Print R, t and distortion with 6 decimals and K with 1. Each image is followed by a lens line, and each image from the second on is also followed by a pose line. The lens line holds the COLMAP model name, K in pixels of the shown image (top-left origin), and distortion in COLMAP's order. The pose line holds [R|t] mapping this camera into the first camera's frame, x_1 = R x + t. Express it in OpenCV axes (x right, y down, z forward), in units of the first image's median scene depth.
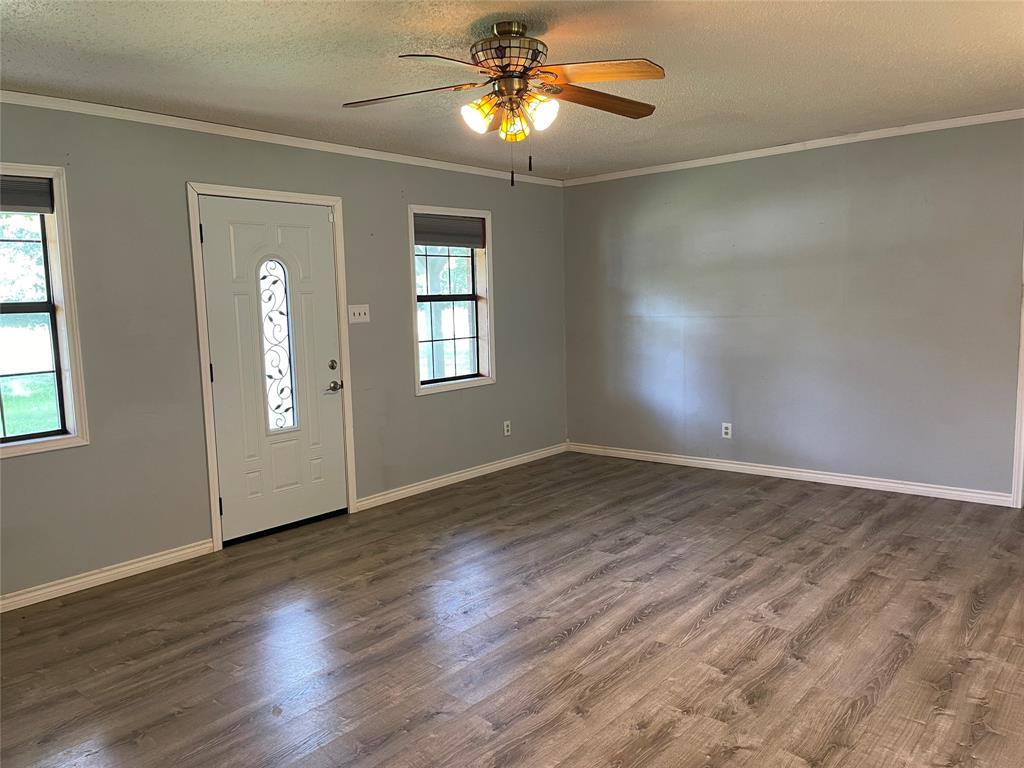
lens RADIAL K [[766.9, 0, 493.0], [0, 766.9, 387.6], [0, 0, 1]] dist [0.083425, -0.104770]
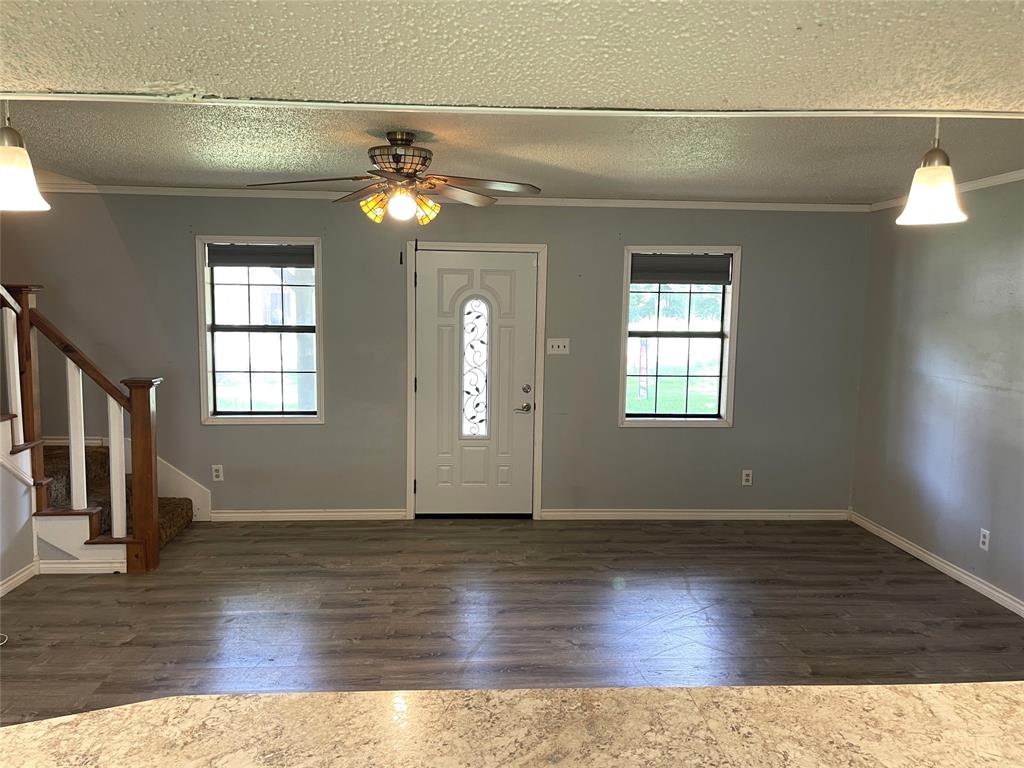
lens RADIAL K [[771.9, 0, 509.7], [0, 771.9, 385.6], [0, 0, 1]] dist [0.083675, -0.114086]
pose [[0.701878, 0.121109, -0.701926, 0.616710], [-0.117772, 0.991608, 0.053327, -0.097746], [0.702494, 0.045238, 0.710251, 0.165159]]
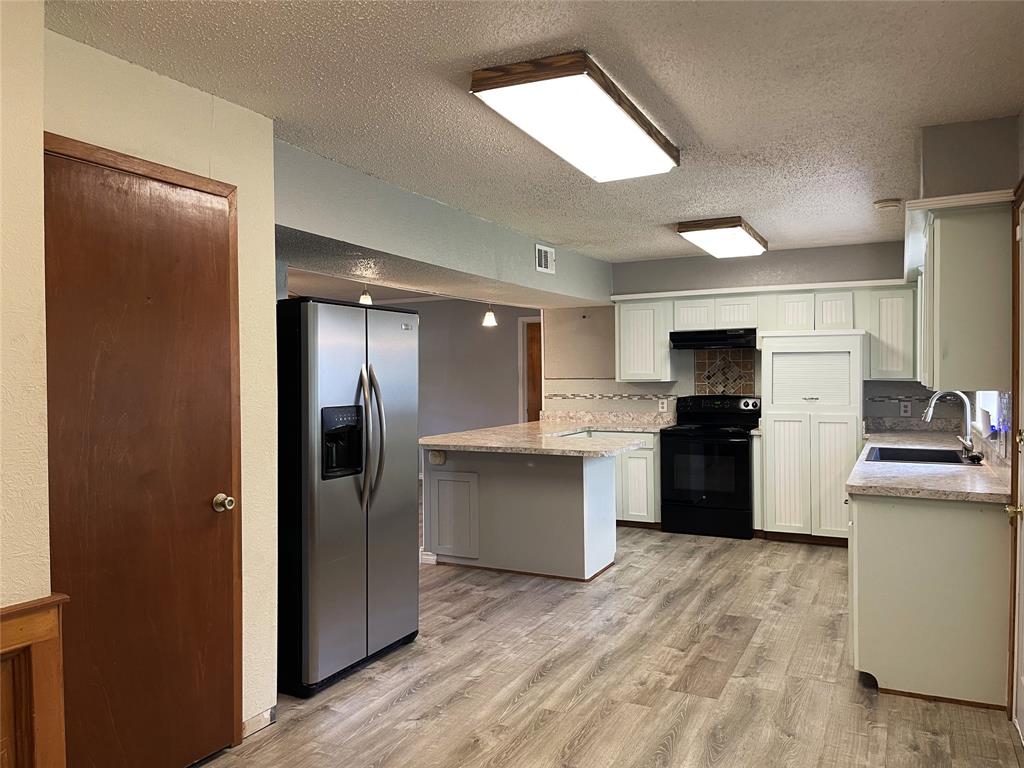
lens RADIAL K [[771.9, 0, 509.7], [0, 771.9, 385.6], [0, 0, 1]] dist [0.083675, -0.114086]
pose [[0.966713, 0.012936, 0.255536, 0.111751], [0.014831, 0.994209, -0.106437, 0.116641], [-0.255433, 0.106684, 0.960923, -0.966592]]
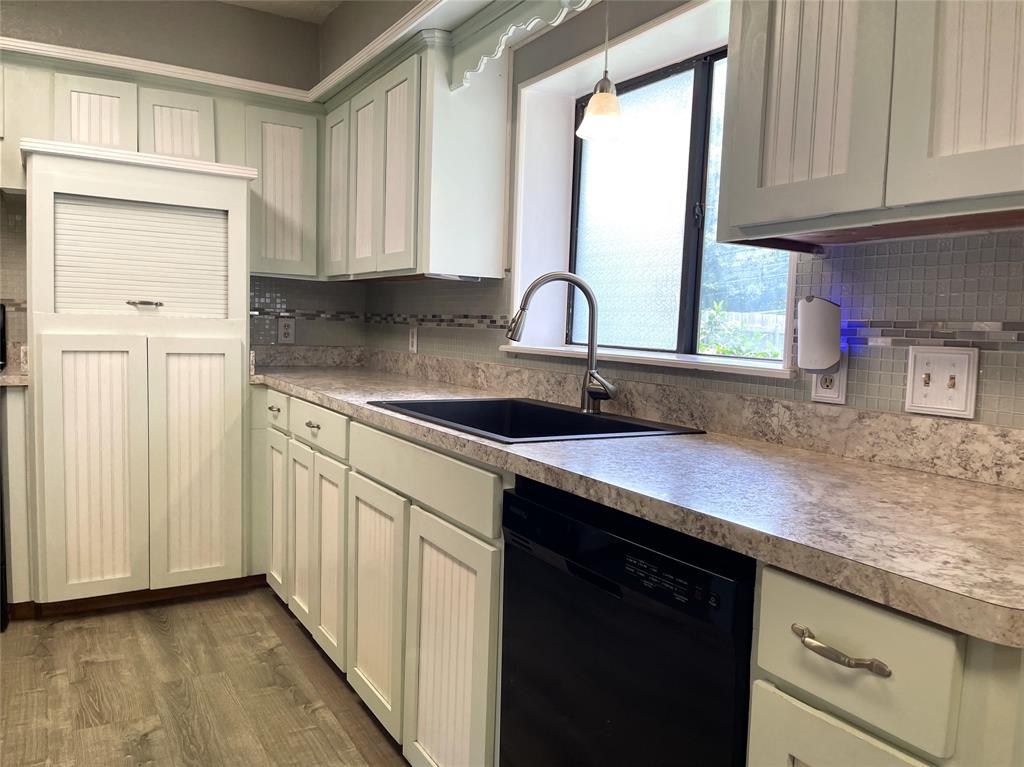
lens RADIAL K [[780.5, 0, 512.0], [0, 780.5, 383.5], [0, 0, 1]] dist [0.091091, -0.125151]
pose [[0.309344, -0.037454, 0.950212, 0.436237], [0.077628, 0.996884, 0.014022, 0.082349], [-0.947777, 0.069425, 0.311287, -0.285466]]
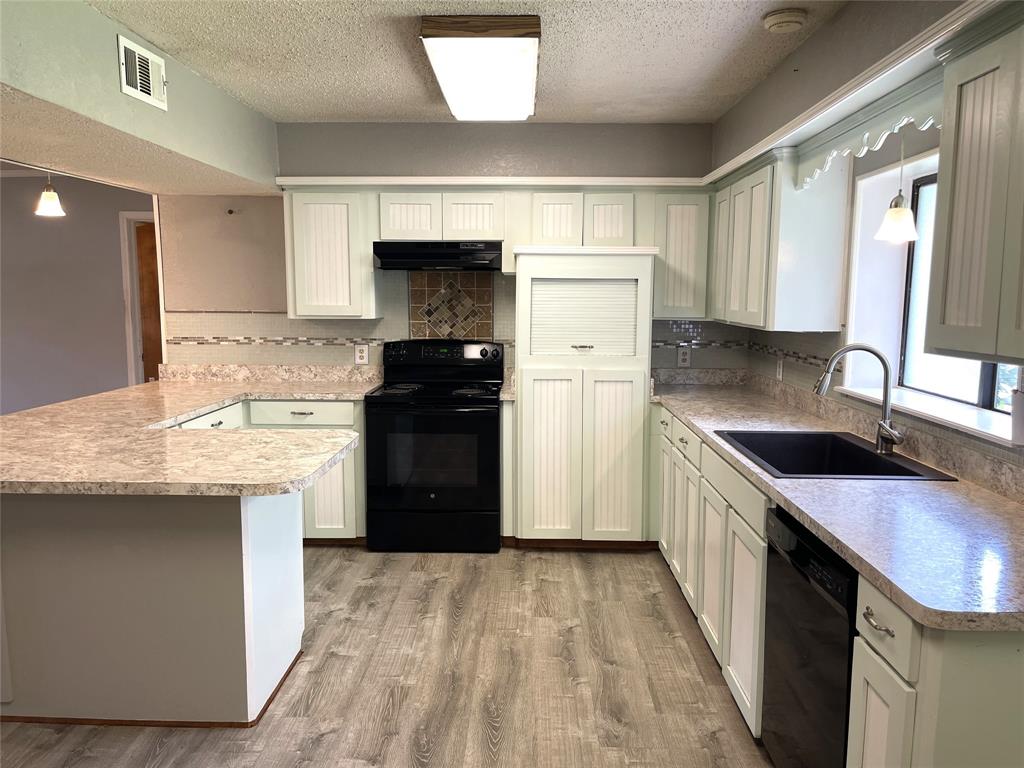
lens RADIAL K [[771.9, 0, 509.7], [0, 771.9, 385.6], [0, 0, 1]] dist [0.083675, -0.114086]
pose [[0.766773, -0.045295, 0.640319, 0.296887], [0.053665, 0.998539, 0.006372, 0.039946], [-0.639672, 0.029477, 0.768083, -0.459329]]
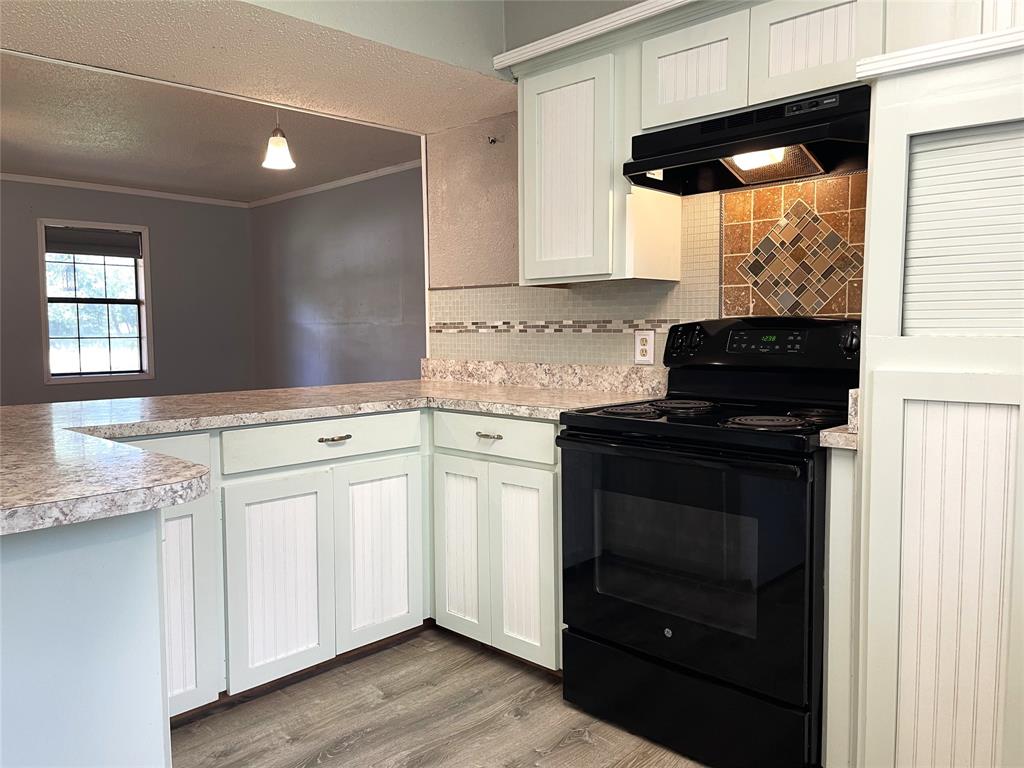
lens RADIAL K [[771.9, 0, 509.7], [0, 771.9, 385.6], [0, 0, 1]] dist [0.083675, -0.114086]
pose [[0.998676, 0.022933, -0.046047, 0.739410], [-0.025010, 0.998671, -0.045069, 0.054105], [0.044952, 0.046161, 0.997922, -0.140660]]
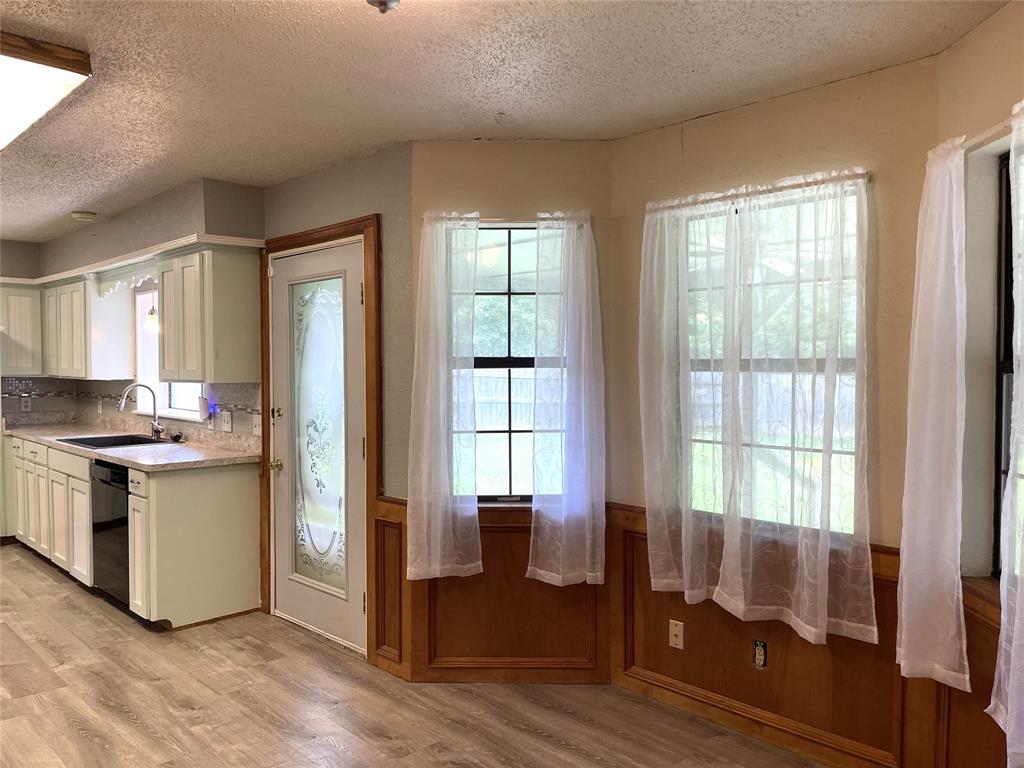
lens RADIAL K [[771.9, 0, 509.7], [0, 771.9, 385.6], [0, 0, 1]] dist [0.083675, -0.114086]
pose [[0.073393, -0.004139, 0.997295, -0.222571], [0.121698, 0.992555, -0.004837, 0.101736], [-0.989850, 0.121724, 0.073350, -0.797868]]
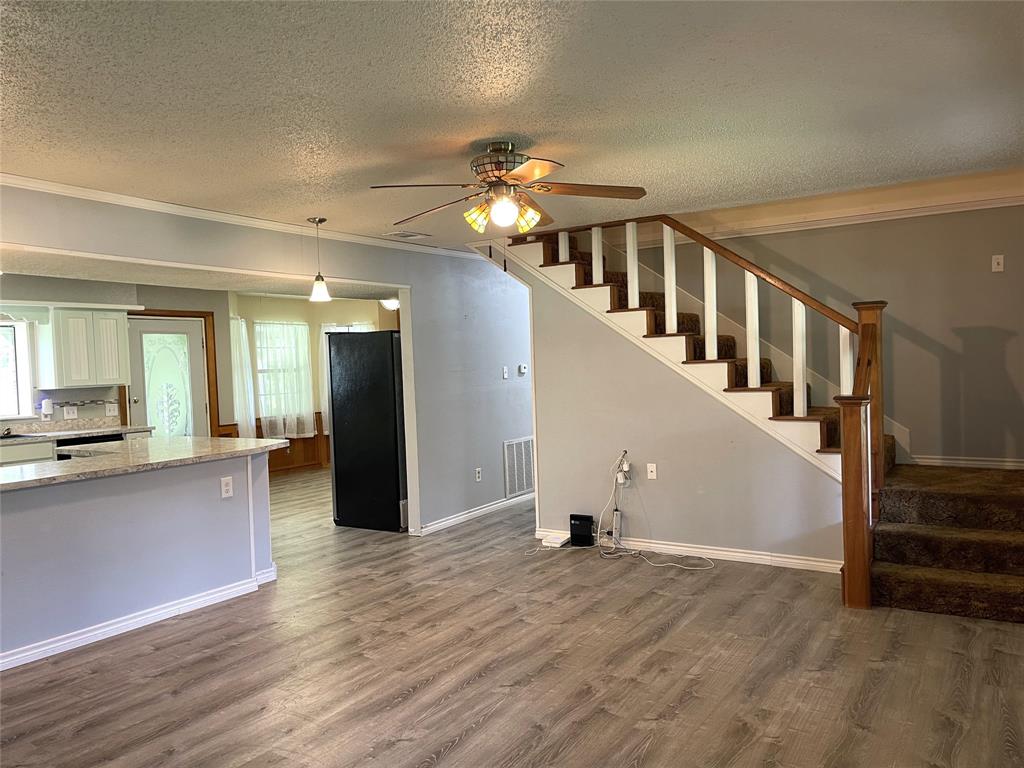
lens RADIAL K [[771.9, 0, 509.7], [0, 771.9, 385.6], [0, 0, 1]] dist [0.083675, -0.114086]
pose [[-0.986067, 0.064171, -0.153476, 0.133027], [0.040534, 0.987479, 0.152455, -0.162847], [0.161337, 0.144109, -0.976321, 1.345967]]
